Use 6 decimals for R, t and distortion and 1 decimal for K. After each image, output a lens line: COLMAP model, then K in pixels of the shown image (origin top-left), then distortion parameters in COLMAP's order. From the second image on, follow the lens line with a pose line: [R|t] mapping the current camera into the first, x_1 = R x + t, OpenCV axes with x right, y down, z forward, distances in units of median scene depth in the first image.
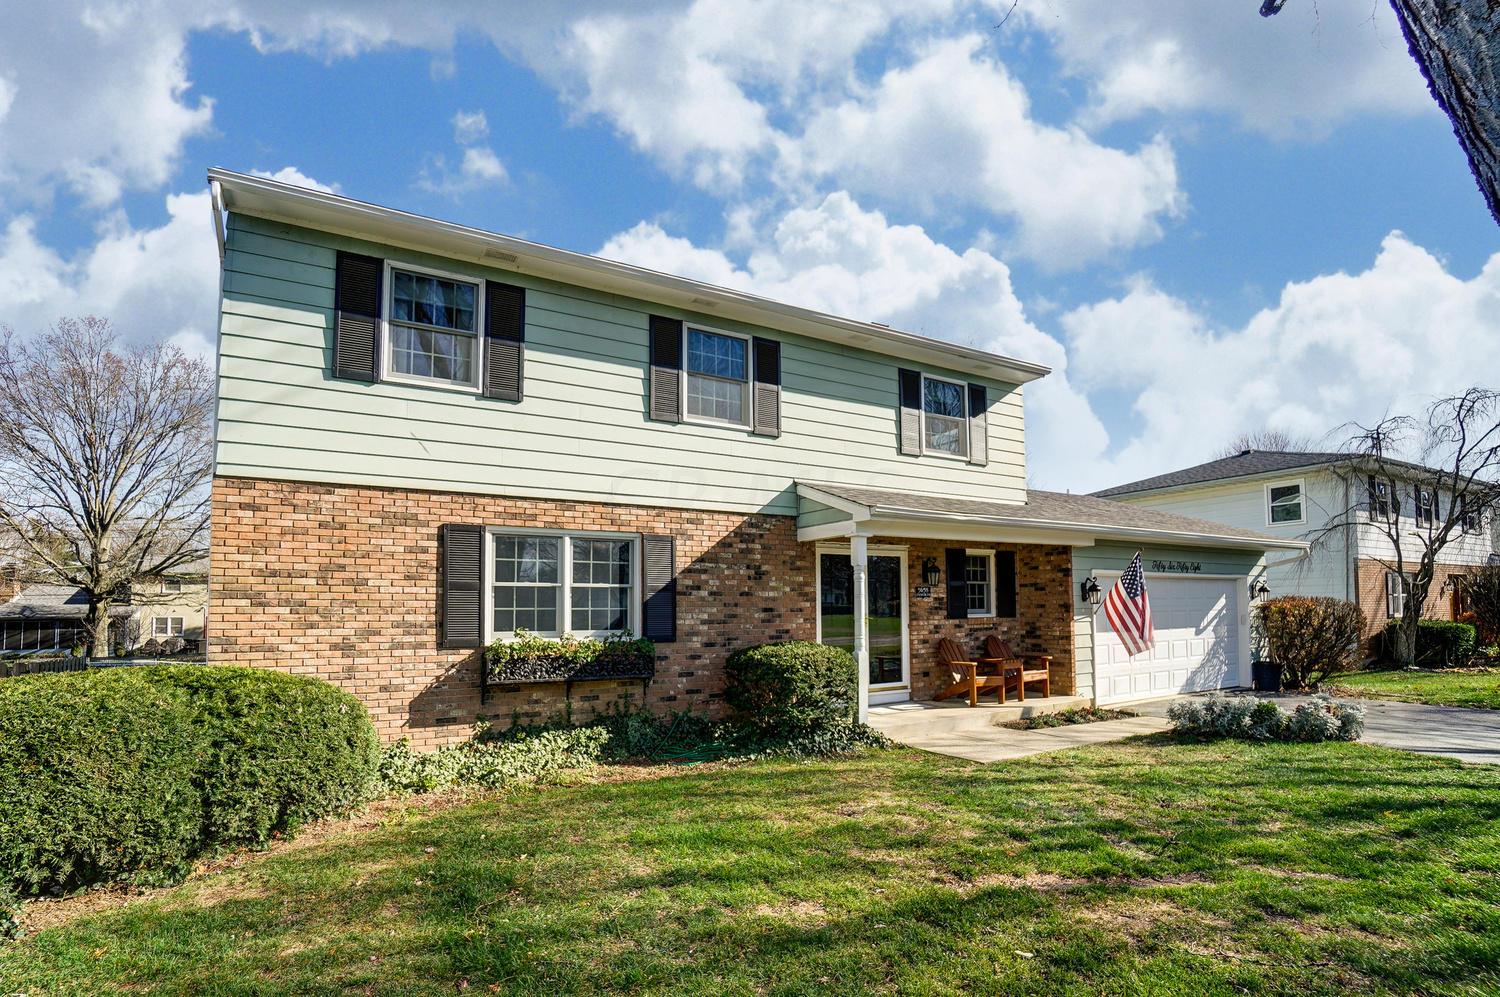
lens RADIAL K [[1000.9, 0, 754.5], [0, 1000.9, 527.5], [0, 0, 1]] dist [-0.080800, 0.000078]
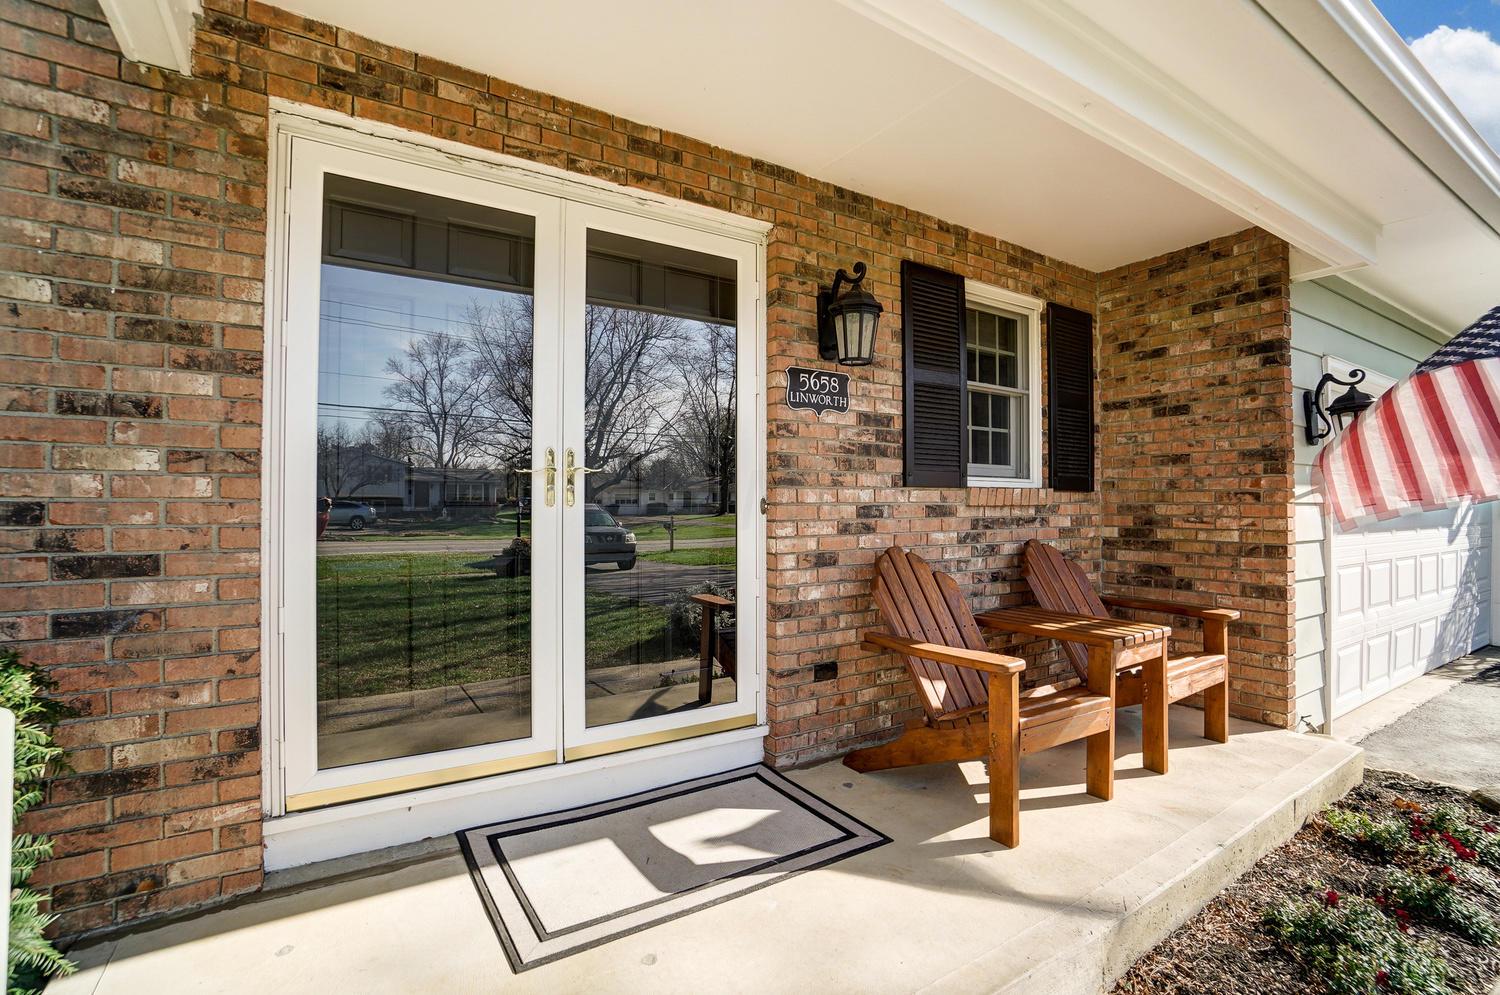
lens RADIAL K [[651.1, 0, 739.8], [0, 651.1, 510.6], [0, 0, 1]] dist [-0.035993, 0.000049]
pose [[0.997863, 0.007351, -0.064919, 0.178844], [-0.002435, 0.997144, 0.075482, 0.096544], [0.065289, -0.075163, 0.995032, 0.913353]]
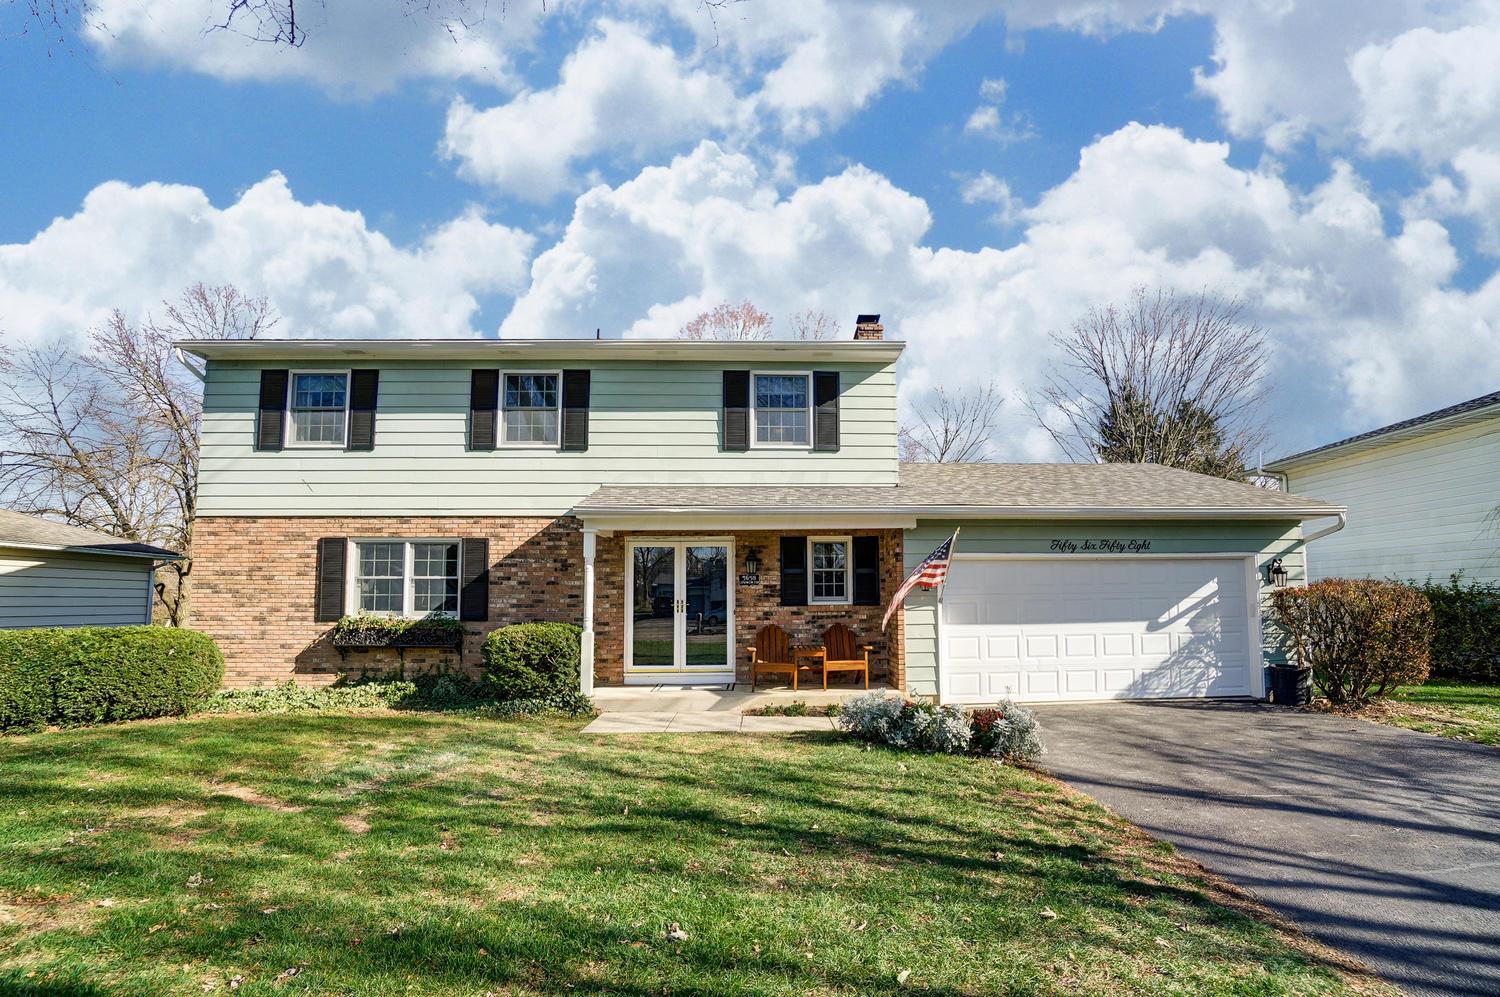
lens RADIAL K [[647.9, 0, 751.7], [0, 647.9, 547.1], [0, 0, 1]] dist [-0.035195, 0.000131]
pose [[0.798812, -0.042311, -0.600091, 0.654615], [0.047194, 0.998857, -0.007605, 0.040371], [0.599727, -0.022245, 0.799895, 0.520283]]
